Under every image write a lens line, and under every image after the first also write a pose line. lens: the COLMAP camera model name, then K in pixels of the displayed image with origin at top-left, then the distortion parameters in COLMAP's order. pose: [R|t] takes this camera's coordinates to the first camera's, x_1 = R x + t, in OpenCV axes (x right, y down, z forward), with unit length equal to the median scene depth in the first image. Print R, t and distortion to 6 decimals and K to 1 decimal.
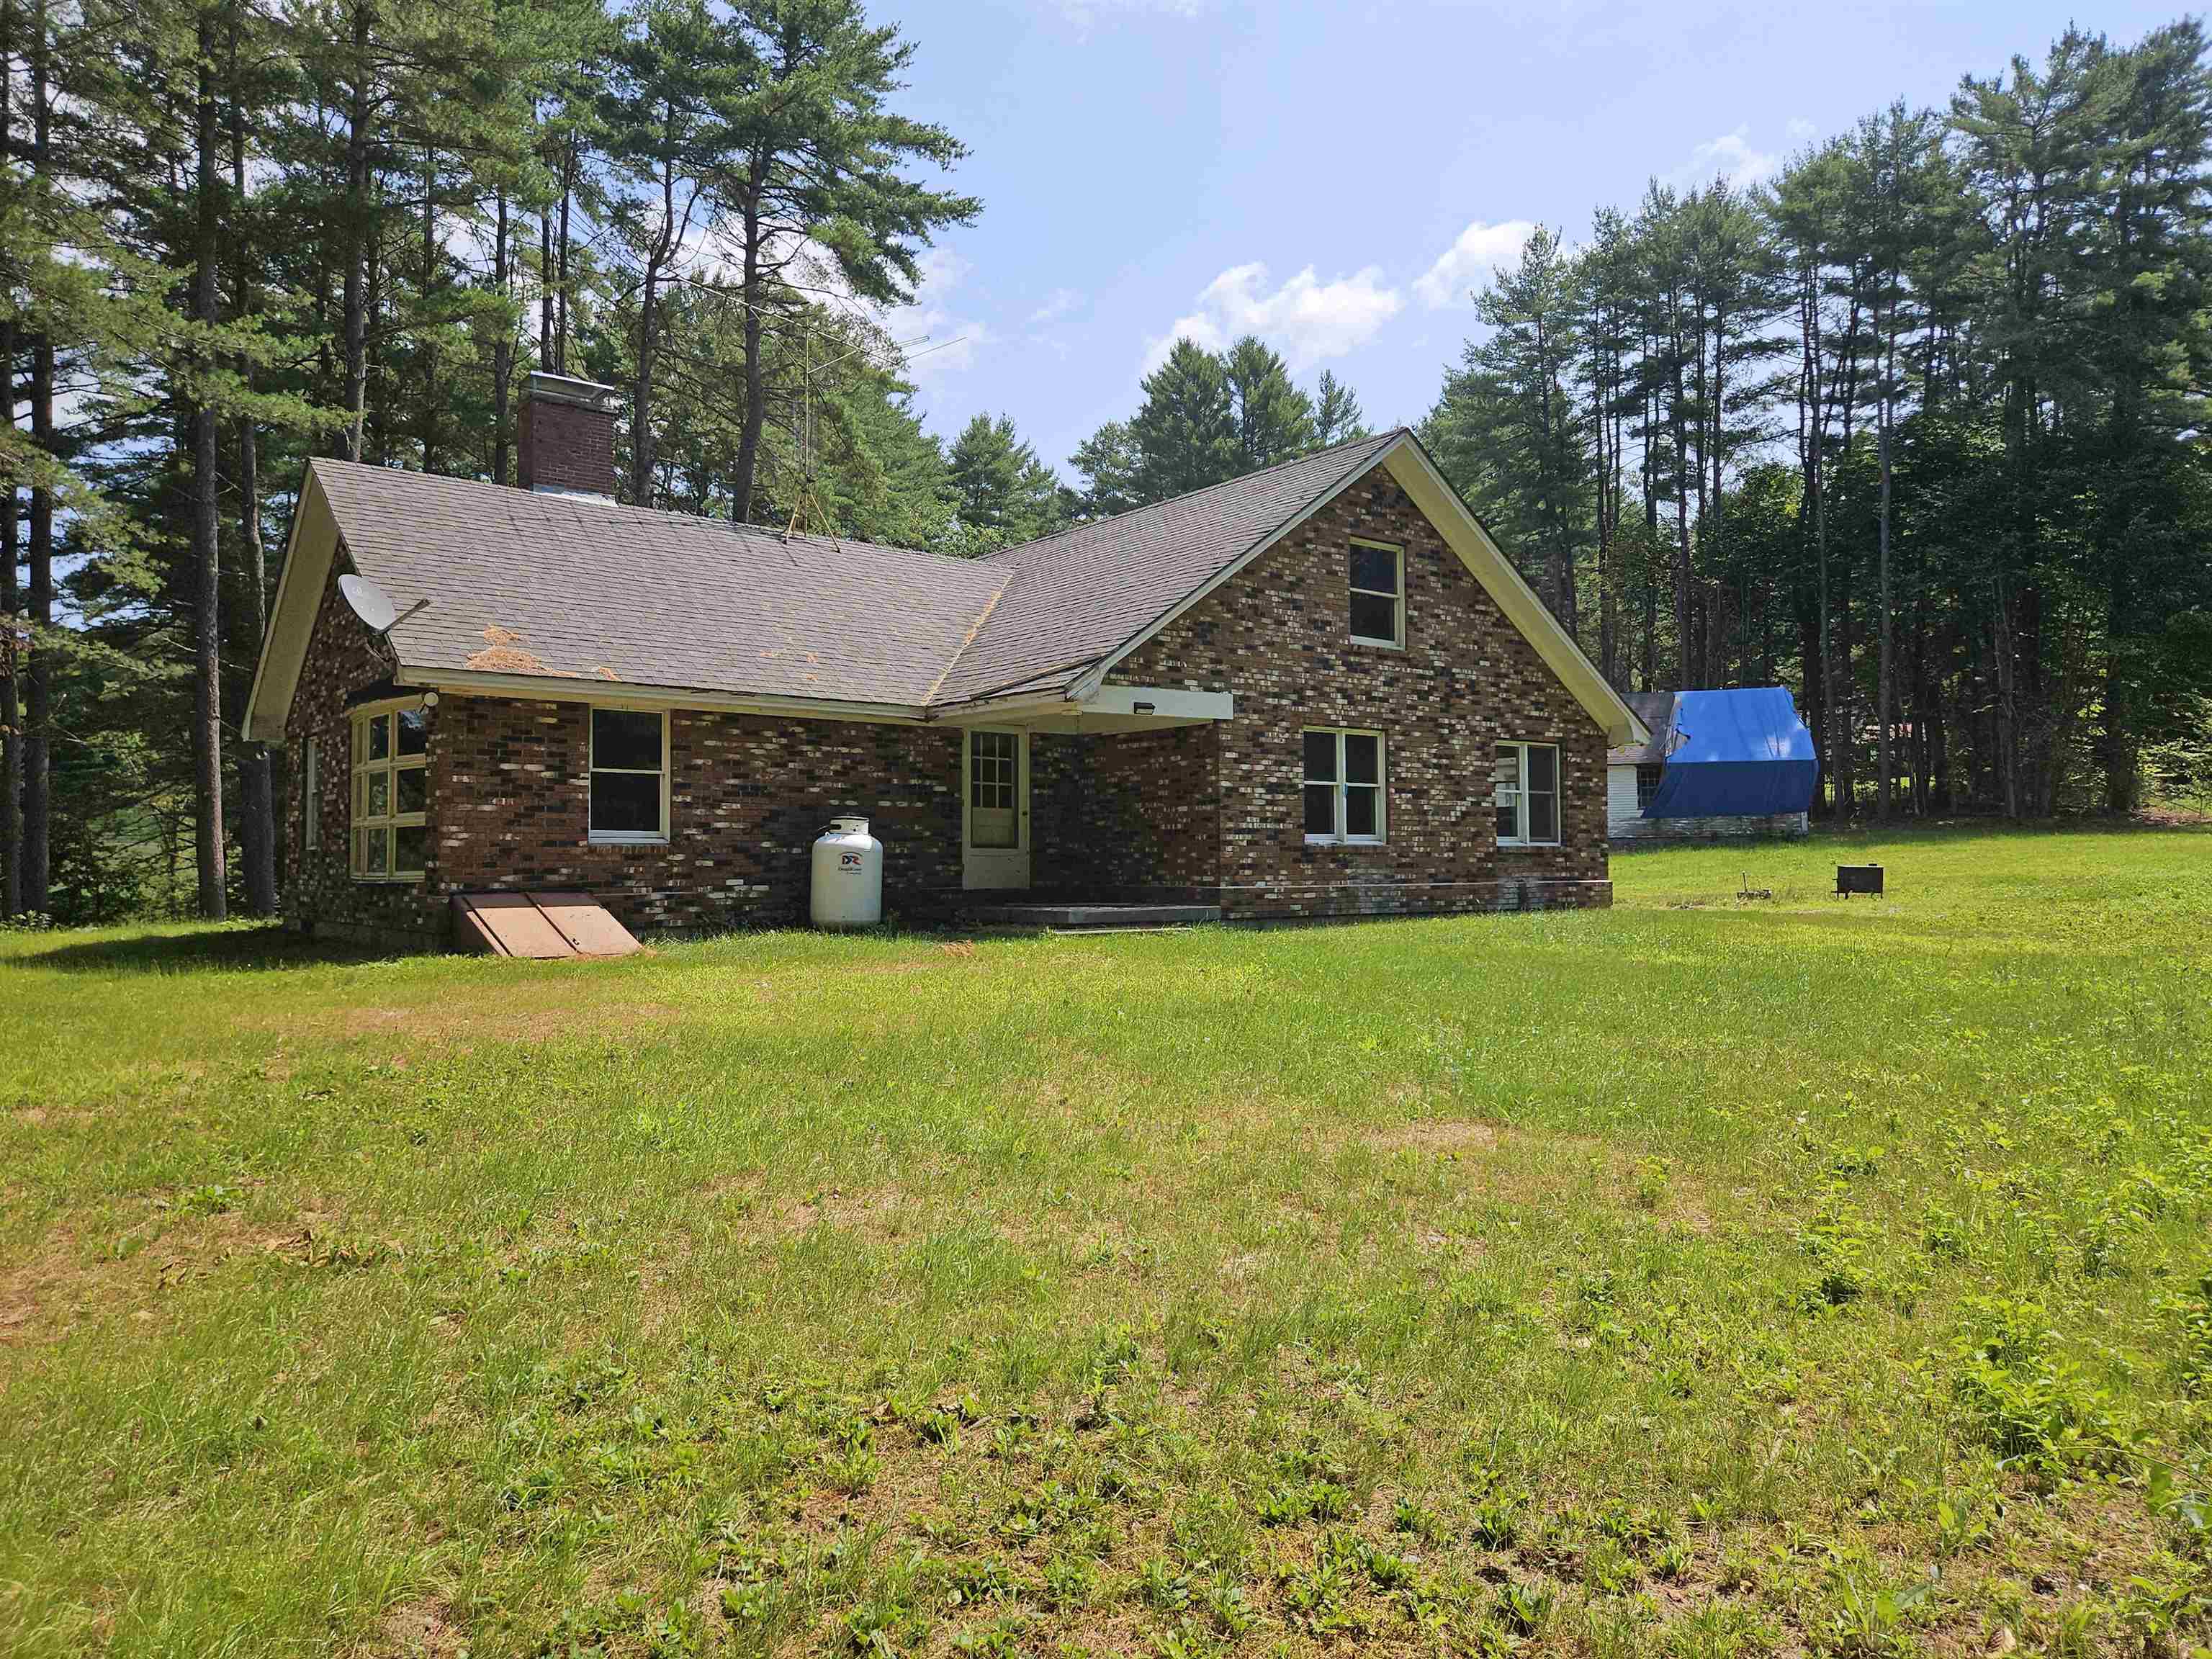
lens RADIAL K [[1503.7, 0, 1104.3], [0, 1503.7, 777.8], [0, 0, 1]] dist [0.066663, -0.054919]
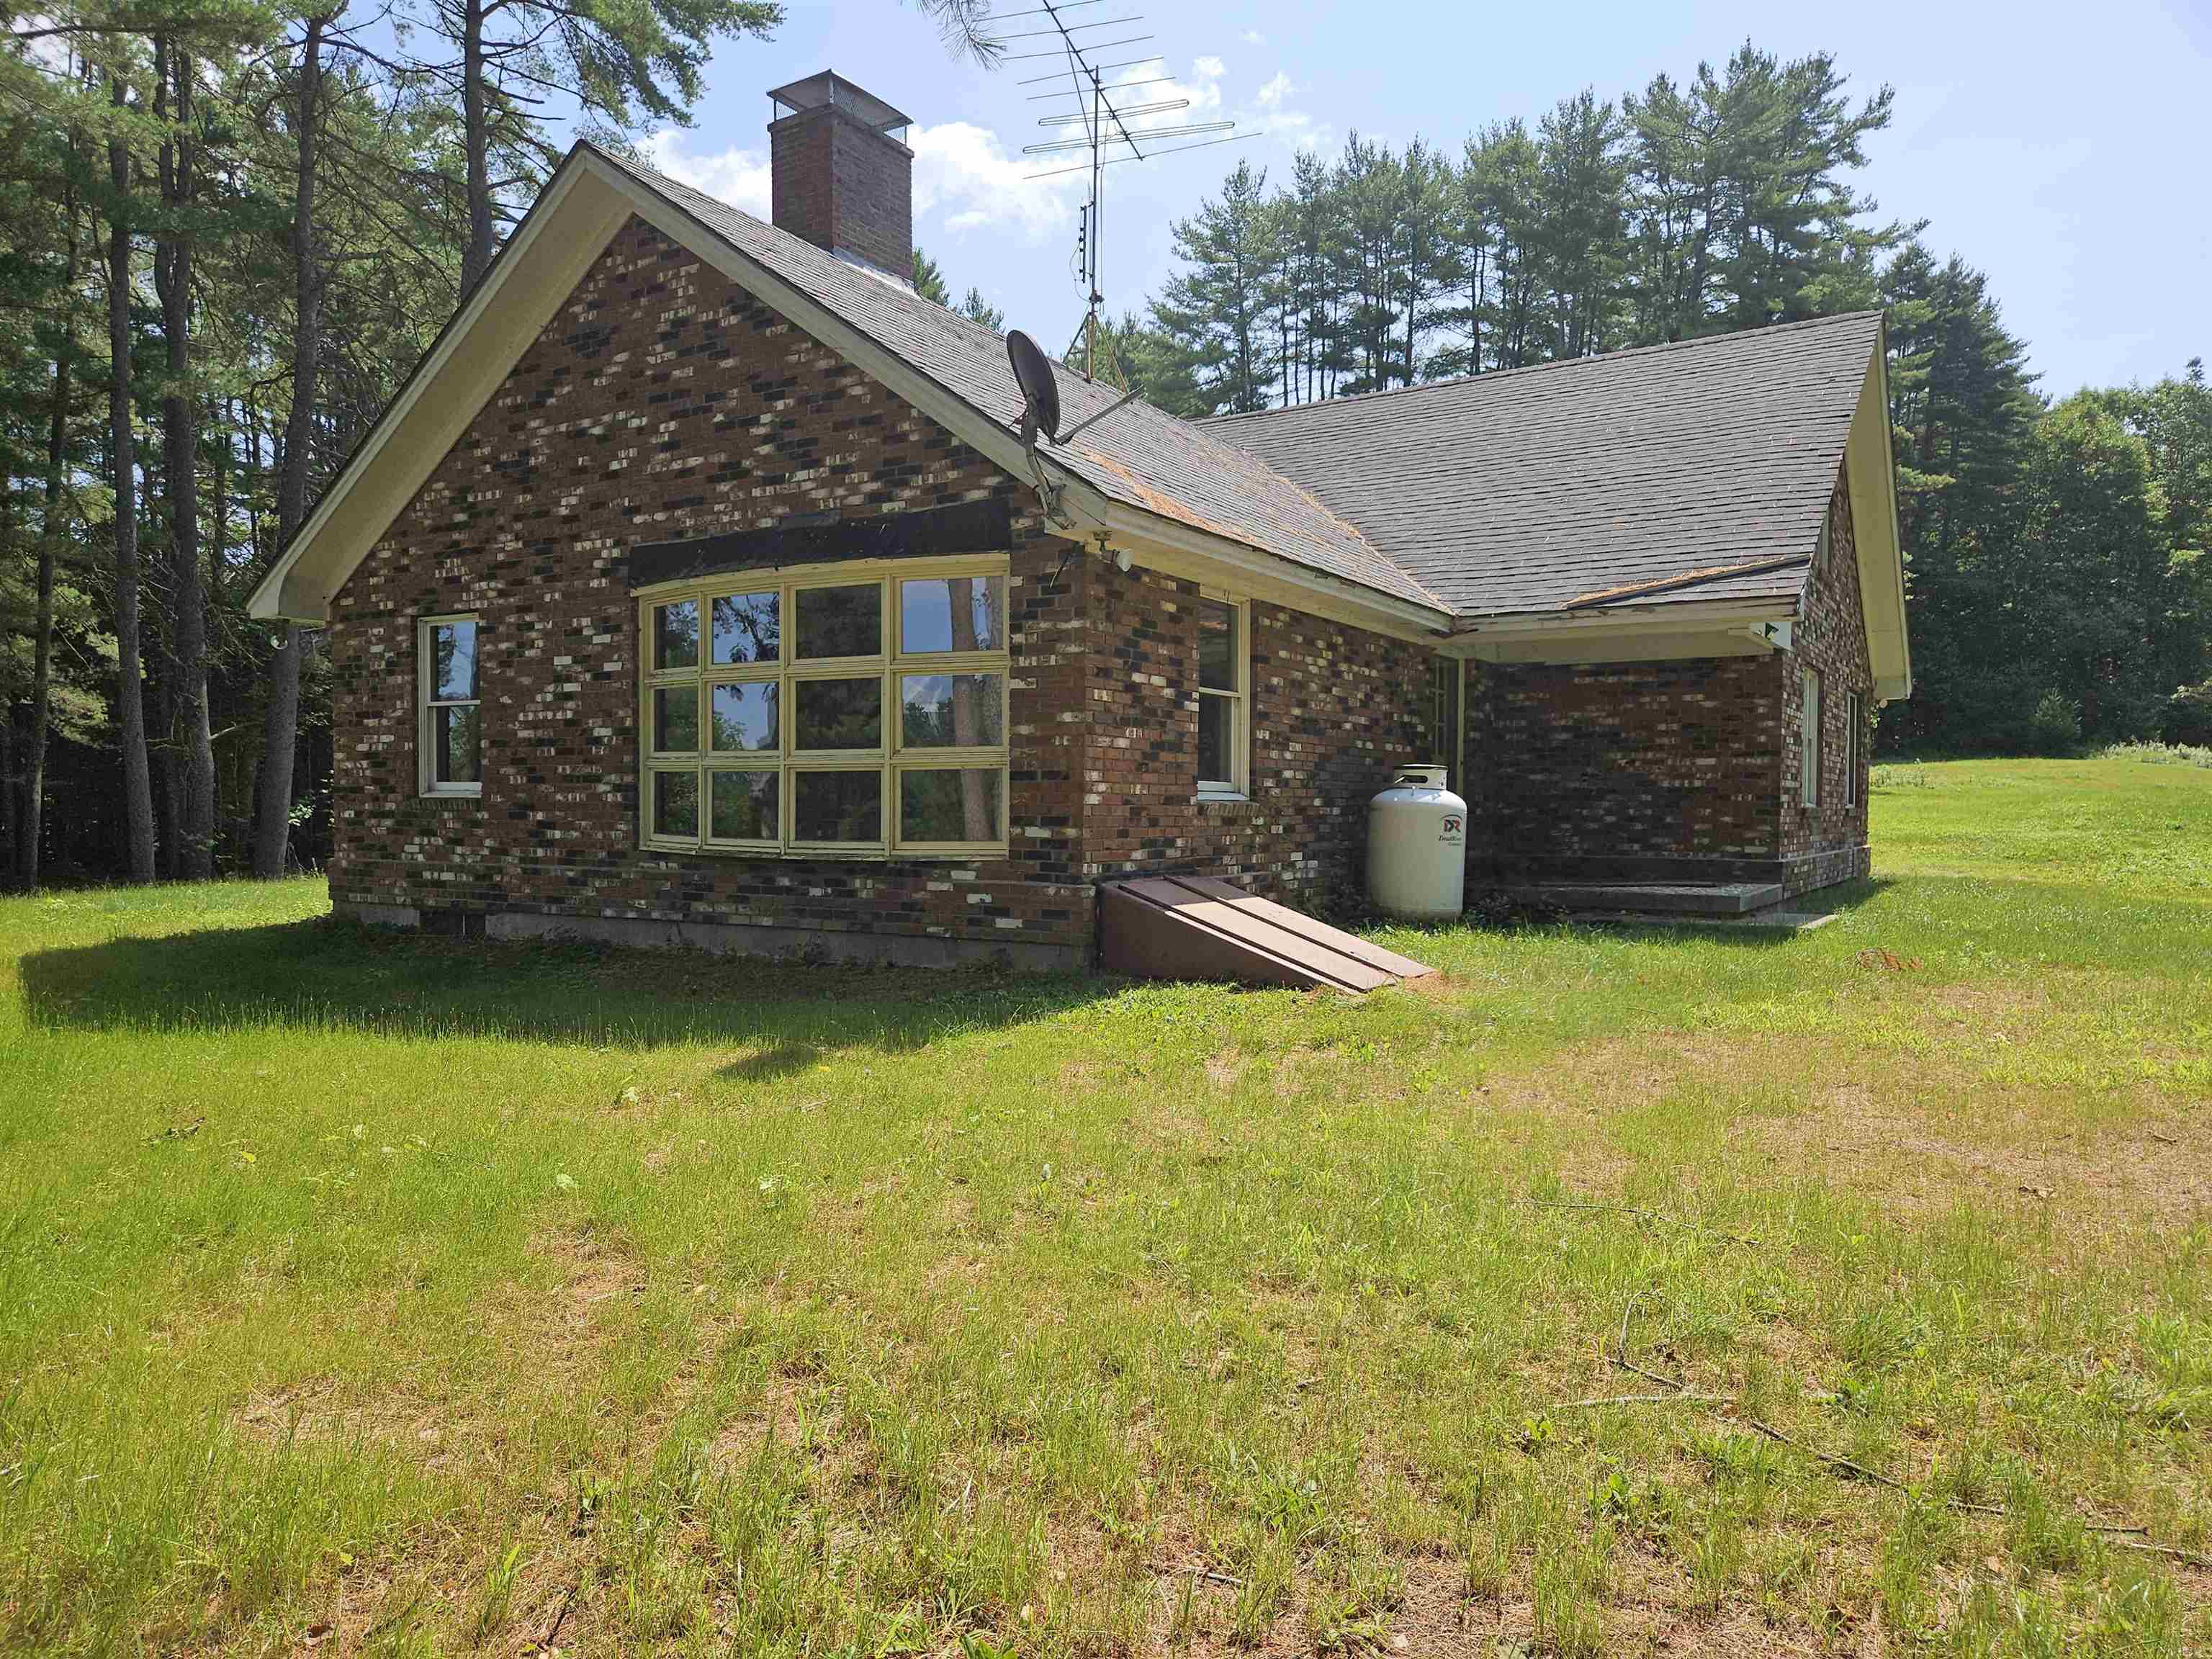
lens RADIAL K [[1496.3, 0, 1106.0], [0, 1496.3, 829.5], [0, 0, 1]] dist [0.064049, -0.053708]
pose [[0.940183, 0.003616, 0.340652, -0.475311], [-0.028000, 0.997381, 0.066691, 0.011071], [-0.339518, -0.072240, 0.937821, 0.322568]]
